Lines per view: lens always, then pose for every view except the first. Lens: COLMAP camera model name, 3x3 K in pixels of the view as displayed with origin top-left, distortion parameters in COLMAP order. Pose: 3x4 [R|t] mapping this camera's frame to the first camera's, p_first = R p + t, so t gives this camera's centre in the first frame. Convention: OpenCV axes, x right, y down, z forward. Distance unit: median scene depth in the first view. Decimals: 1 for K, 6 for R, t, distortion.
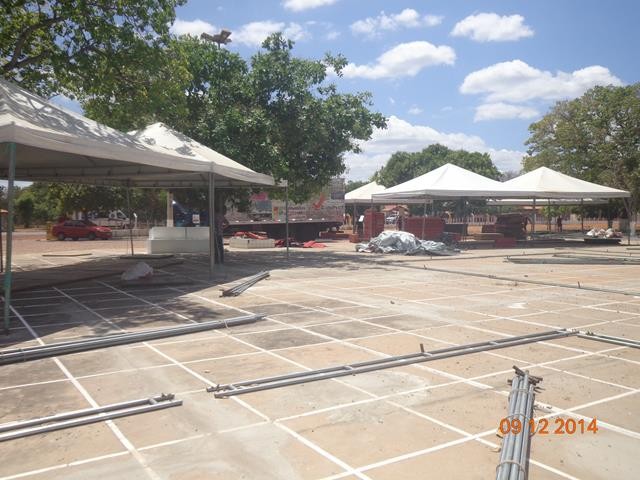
lens RADIAL K [[467.2, 0, 322.4], [0, 467.2, 241.8], [0, 0, 1]] dist [-0.013377, 0.011732]
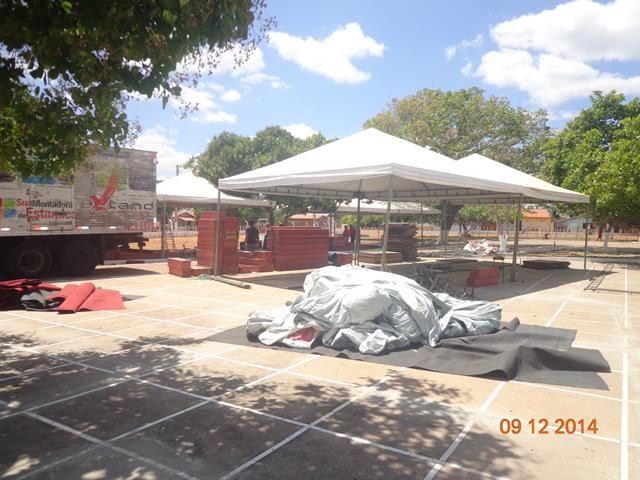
lens RADIAL K [[474.3, 0, 319.6], [0, 474.3, 224.7], [0, 0, 1]] dist [-0.002393, 0.003243]
pose [[0.906952, 0.015459, 0.420951, -0.010479], [0.006444, 0.998700, -0.050560, -0.023687], [-0.421185, 0.048568, 0.905673, 0.427626]]
